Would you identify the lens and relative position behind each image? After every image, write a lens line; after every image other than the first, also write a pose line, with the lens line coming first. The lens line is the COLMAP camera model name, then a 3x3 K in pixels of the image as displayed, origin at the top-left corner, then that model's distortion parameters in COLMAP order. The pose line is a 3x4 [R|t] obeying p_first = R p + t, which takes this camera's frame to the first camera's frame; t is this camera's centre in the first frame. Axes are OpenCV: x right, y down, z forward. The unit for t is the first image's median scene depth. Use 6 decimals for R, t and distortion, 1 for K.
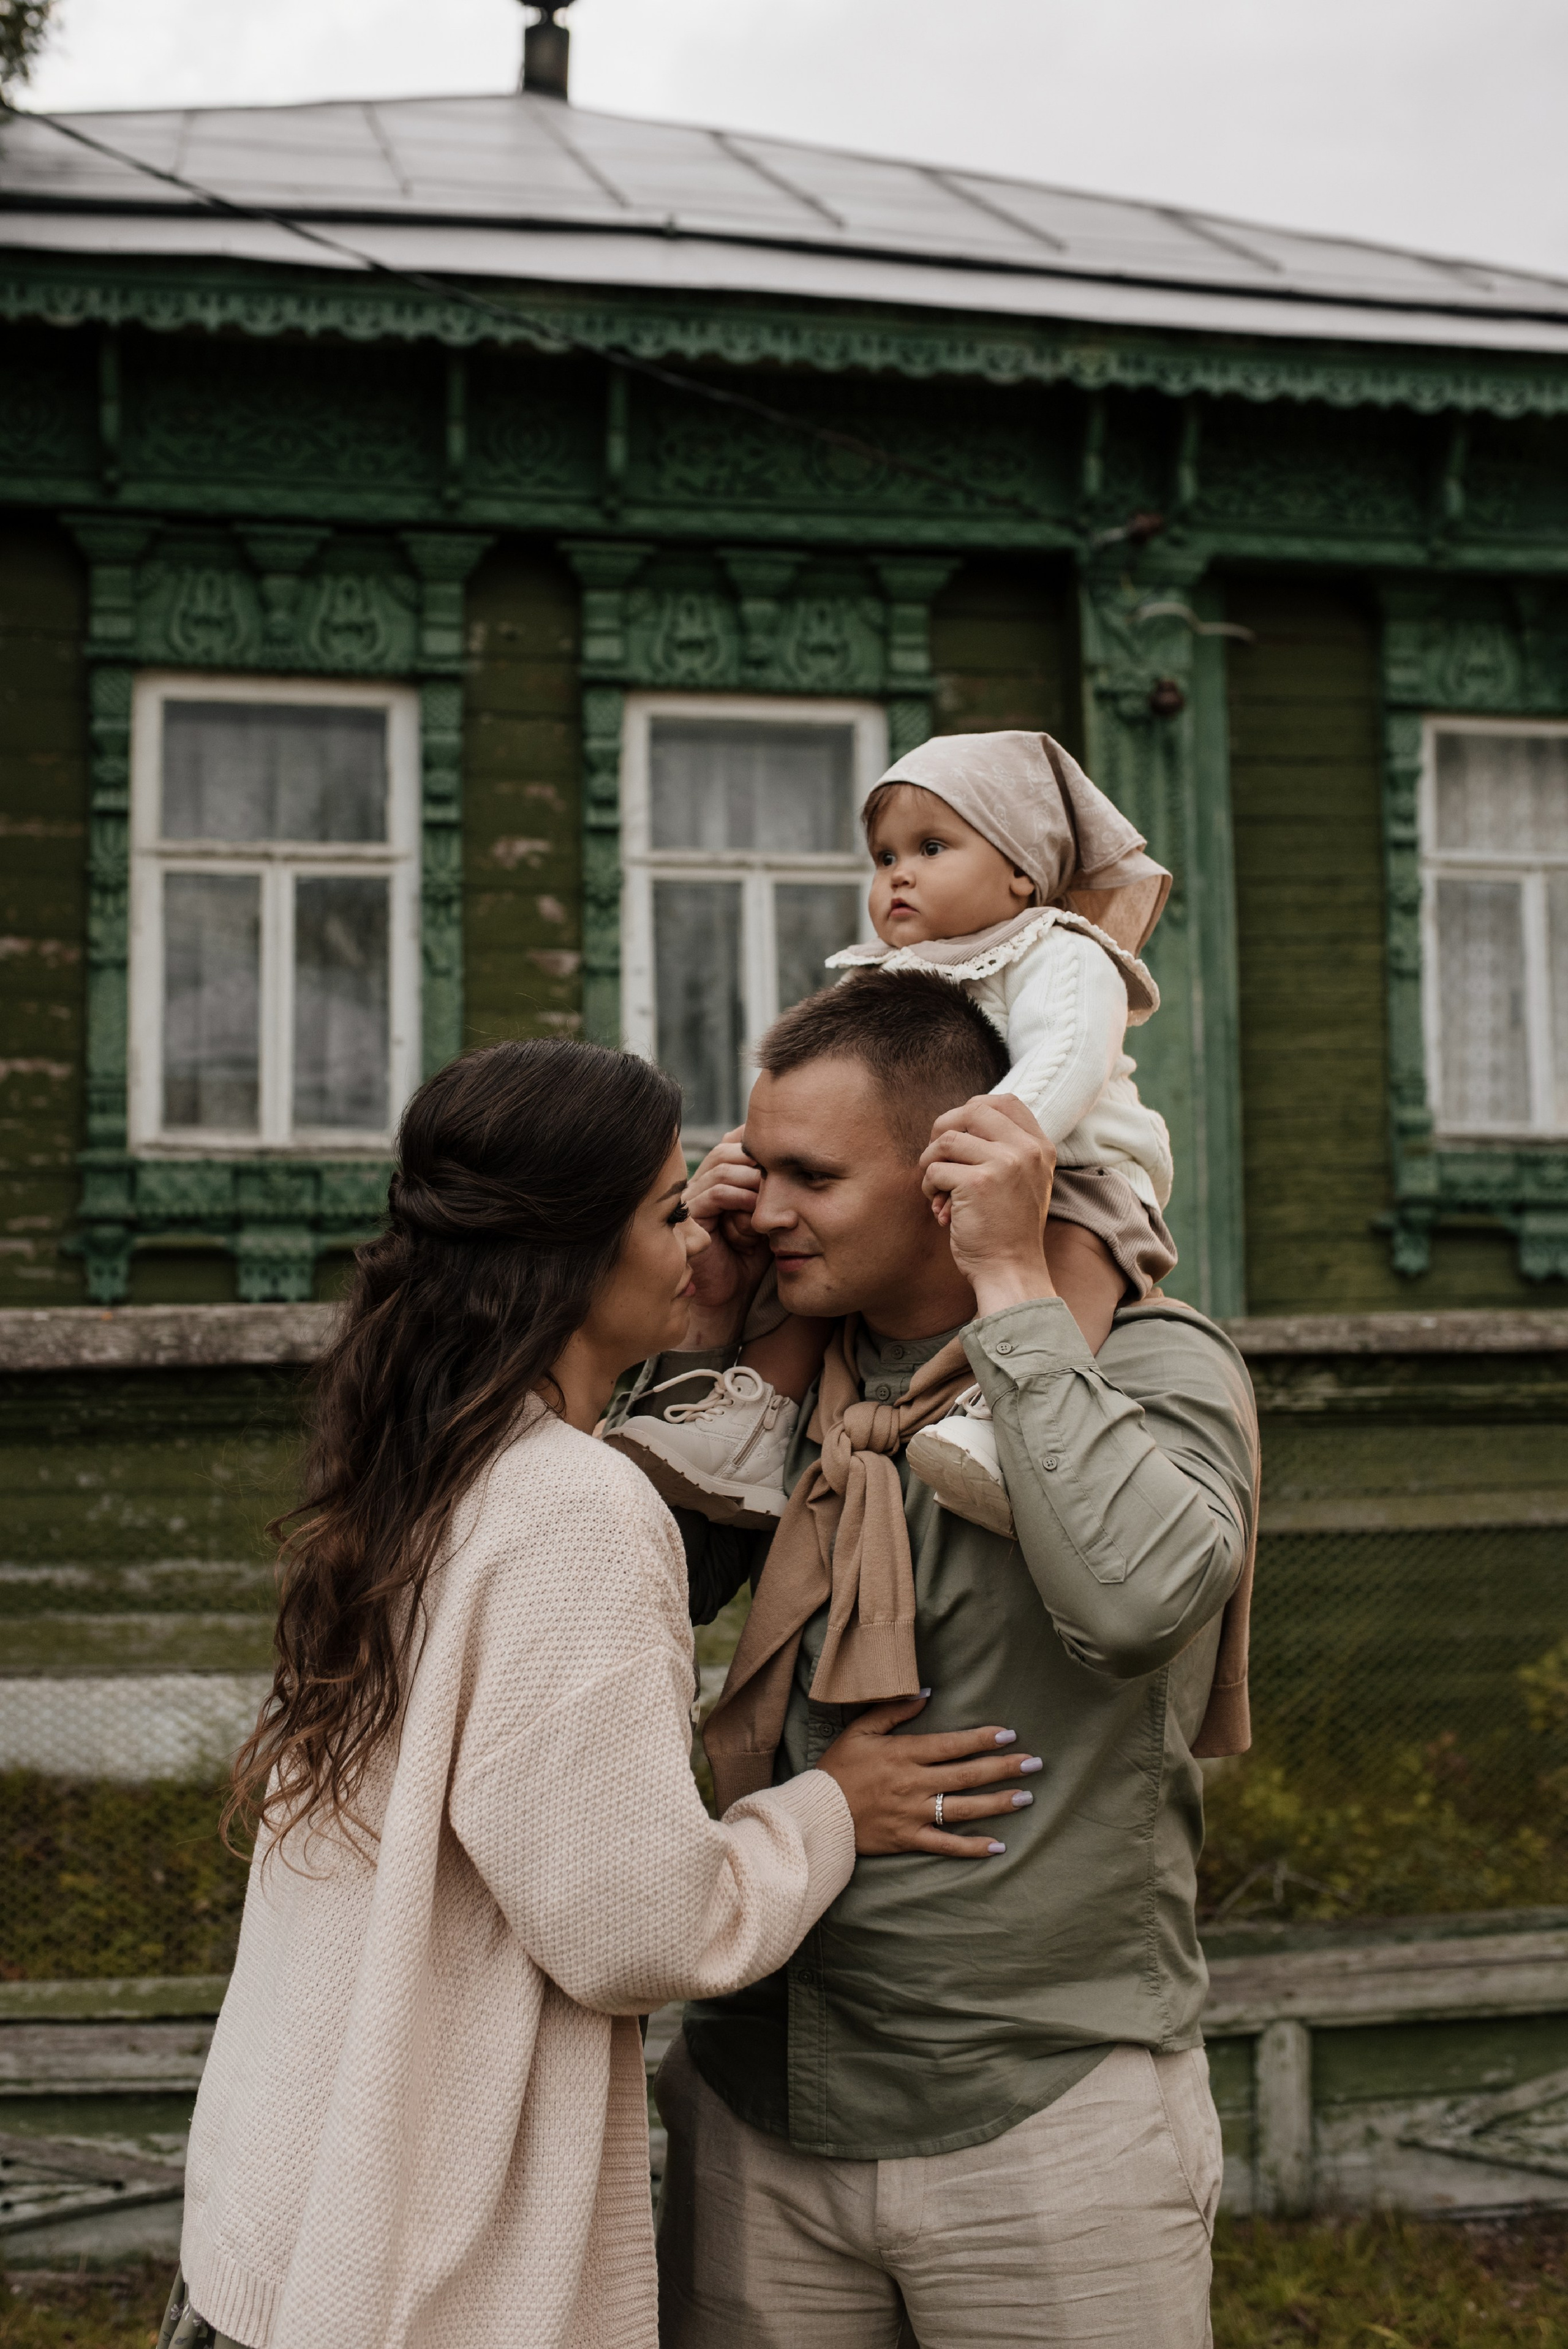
lens RADIAL K [[2462.4, 0, 713.2], [0, 2462.4, 1138.9], [0, 0, 1]] dist [-0.073563, 0.112991]
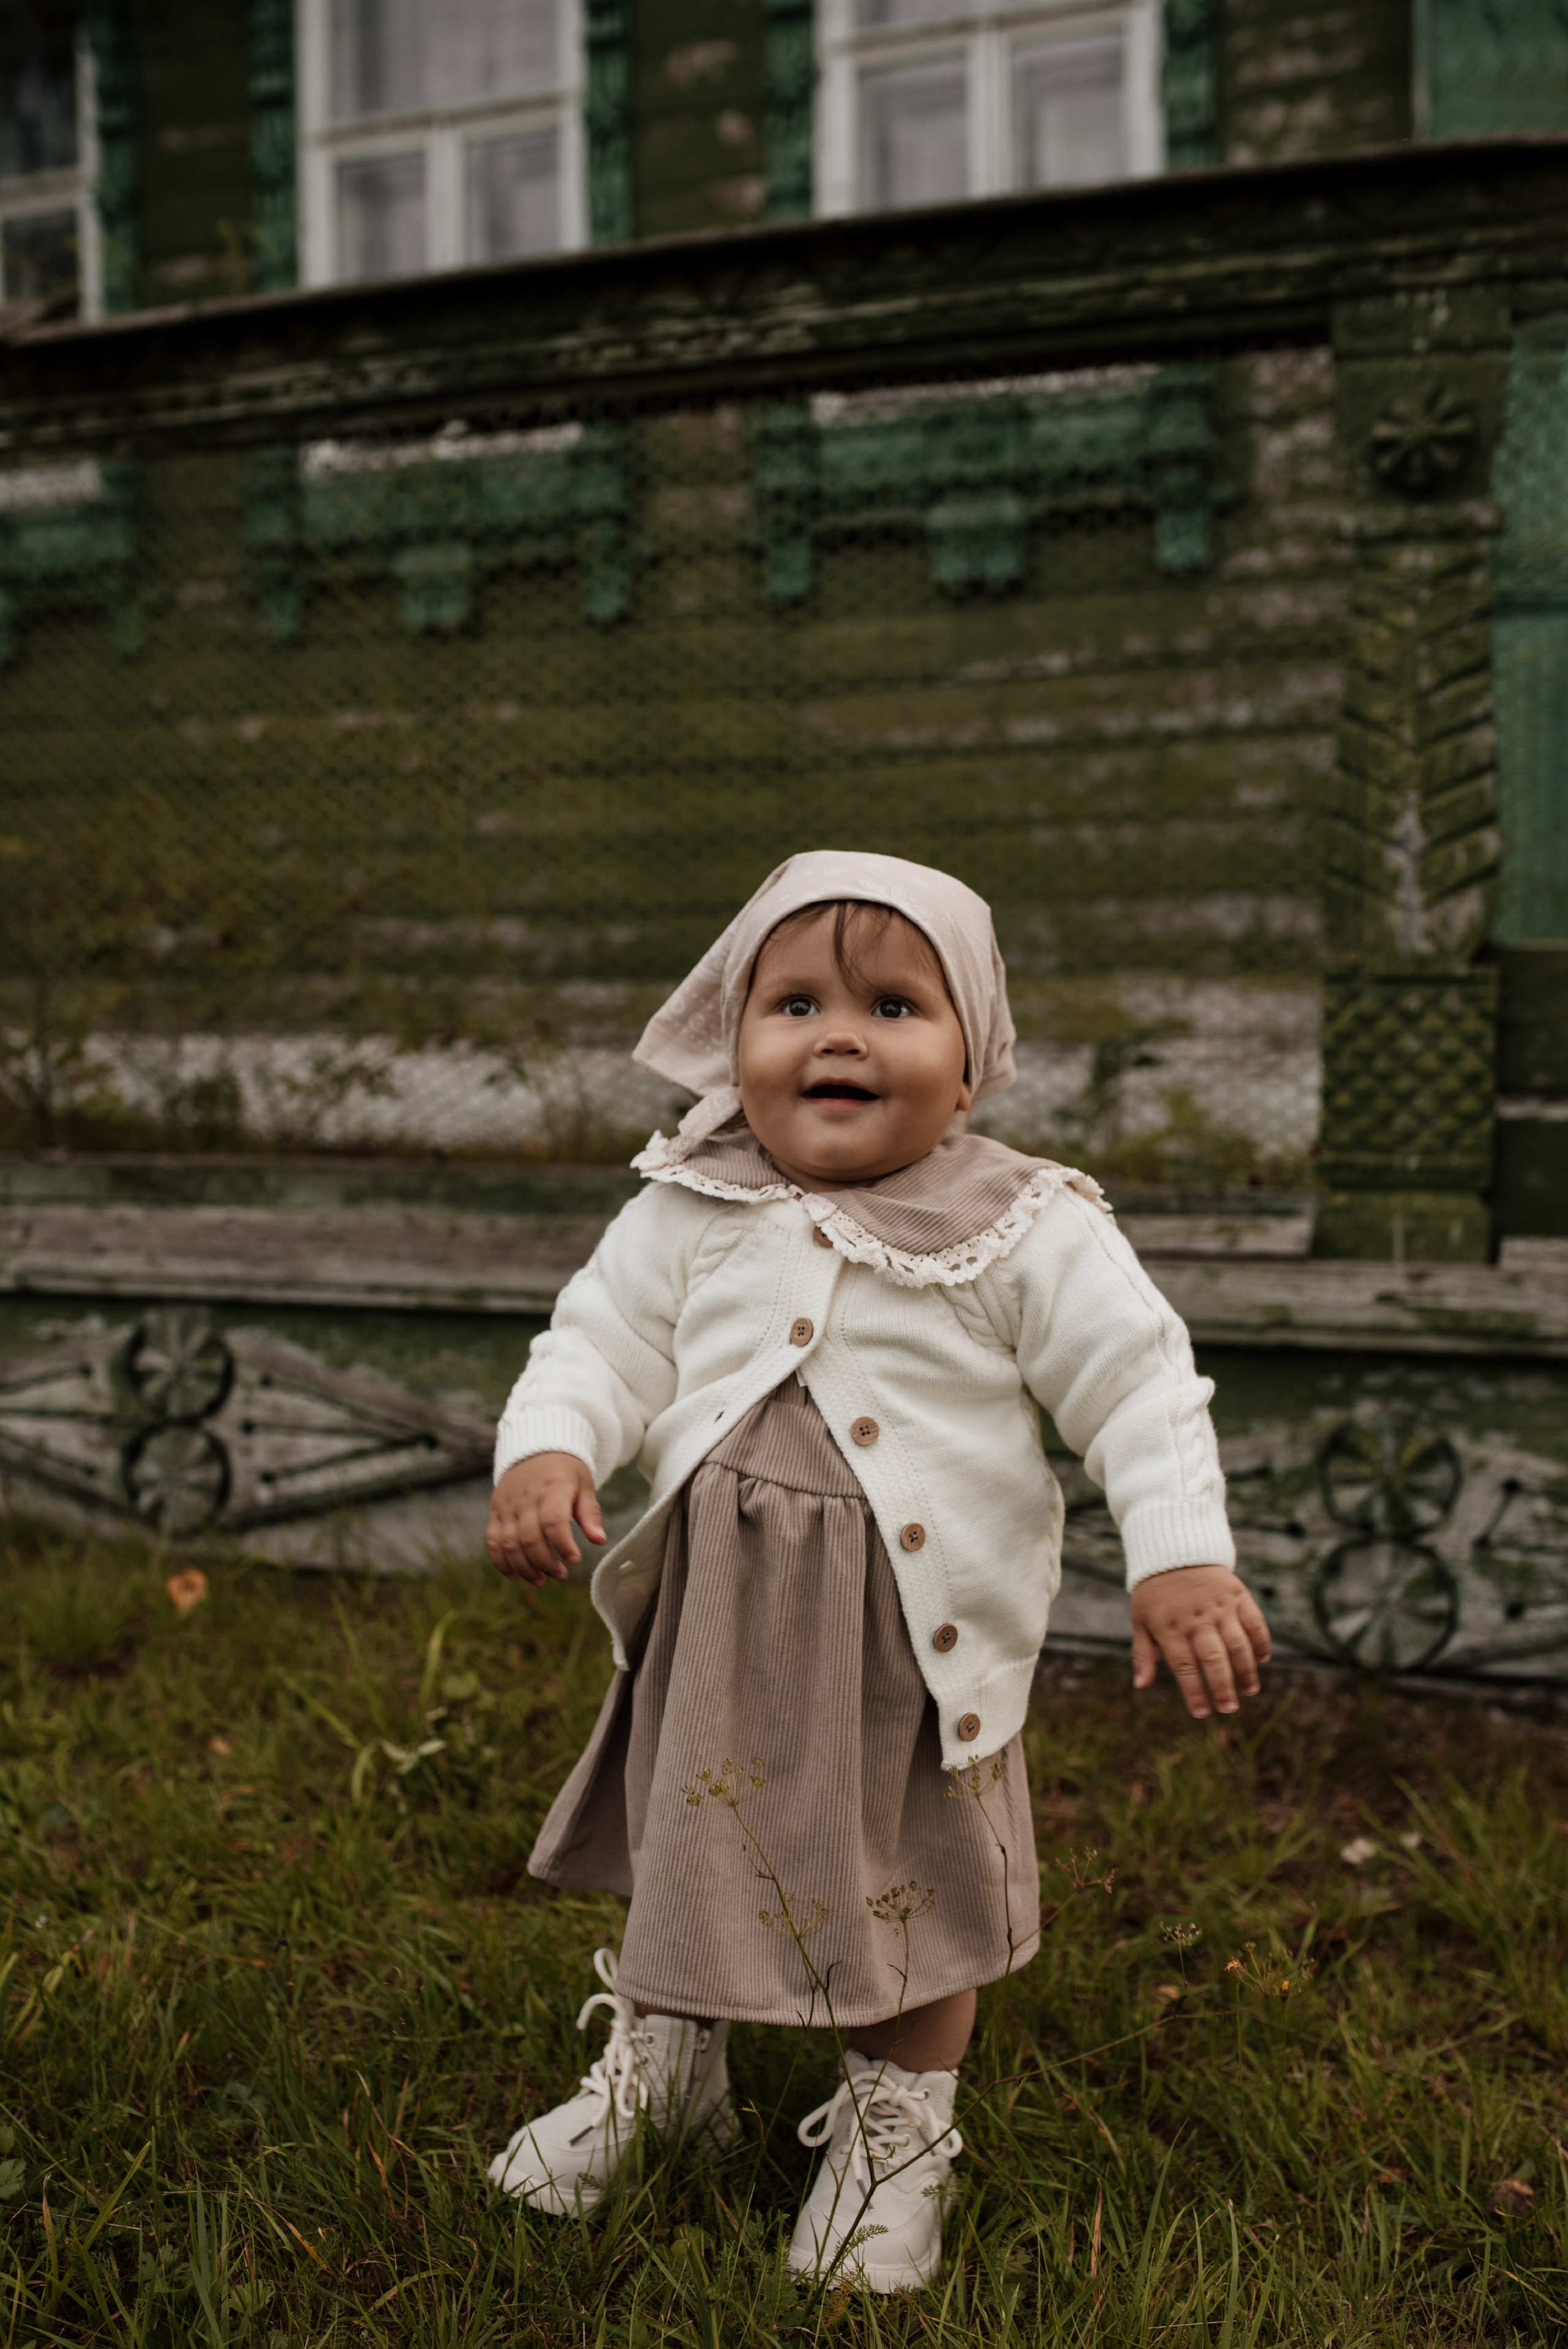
lens RADIAL K [[2371.5, 0, 732.5], [0, 2371.5, 1225.3], [0, 0, 1]] dist [-0.064347, 0.090689]
pose [[0.841986, 0.043485, -0.537743, 0.375604], [0.032893, 0.990754, 0.131621, 0.167738], [0.538495, -0.128511, 0.832771, 0.308526]]
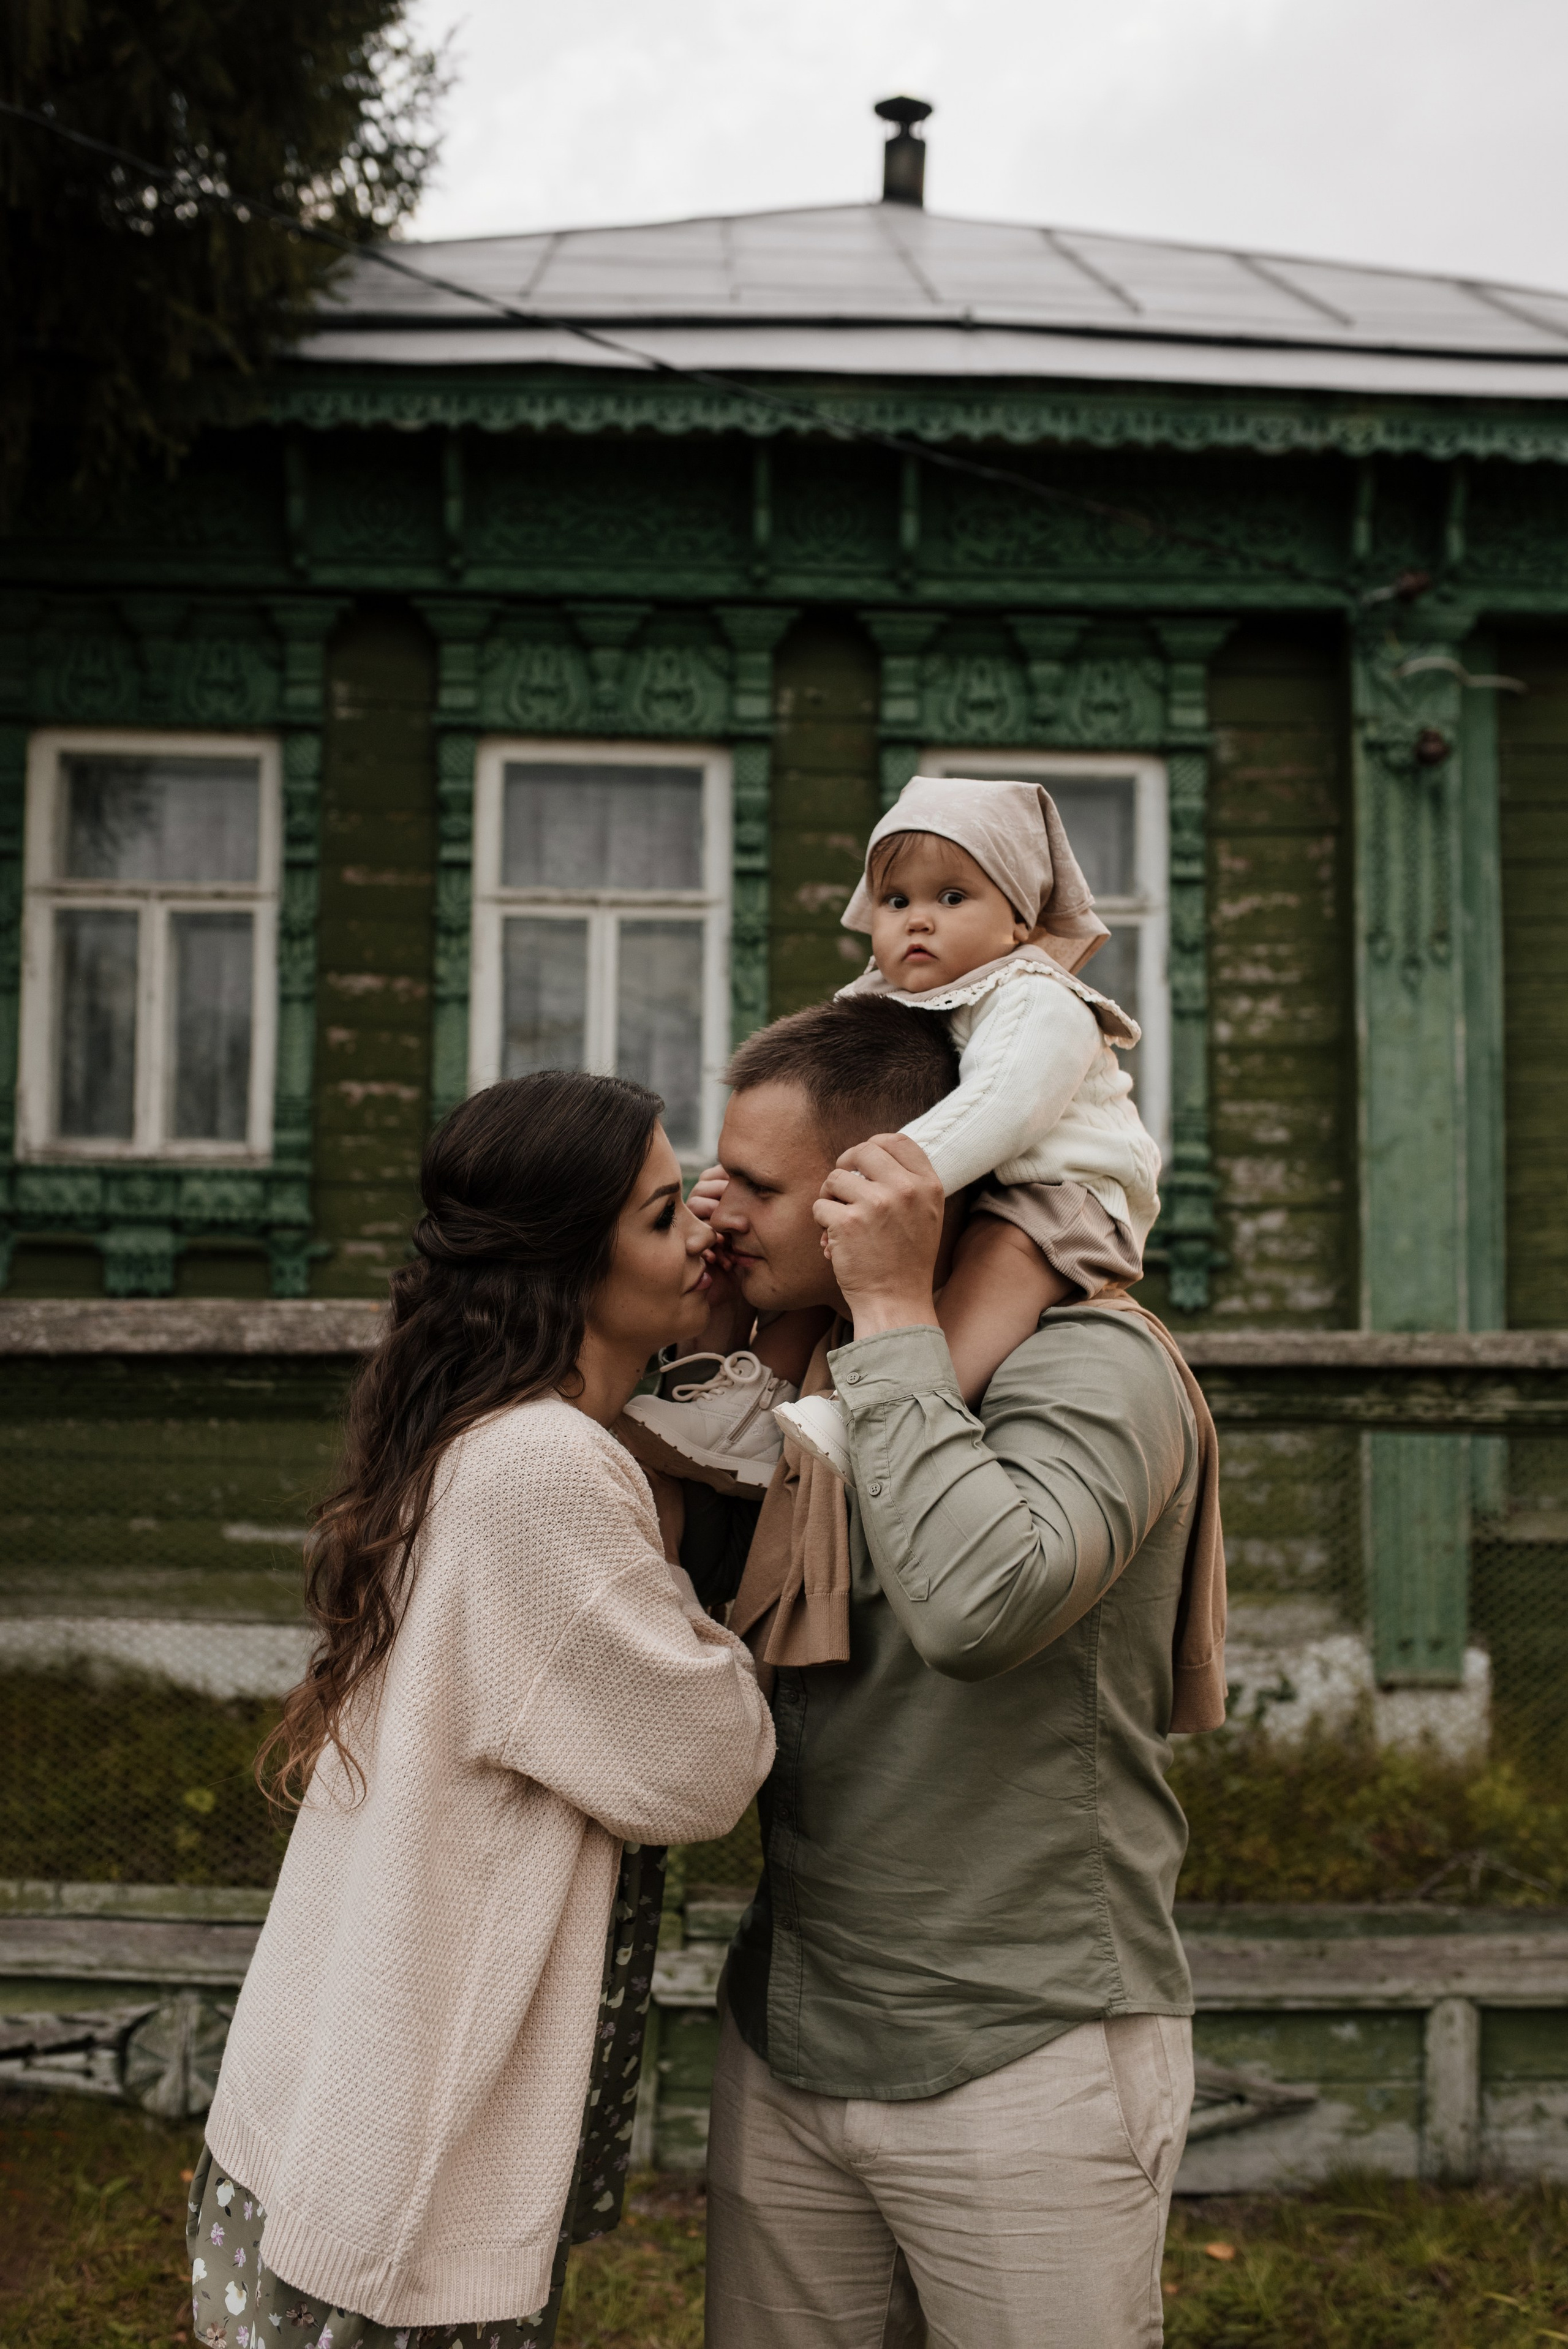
lens RADIAL K [[2266.2, 0, 779.1], [0, 2266.2, 1184.3], [0, 0, 1]] dist [-0.066995, 0.097083]
pose [[0.988469, 0.012421, -0.150913, 0.057253], [-0.011155, 0.999895, 0.009229, 0.002280], [0.151012, -0.007439, 0.988504, -0.001297]]
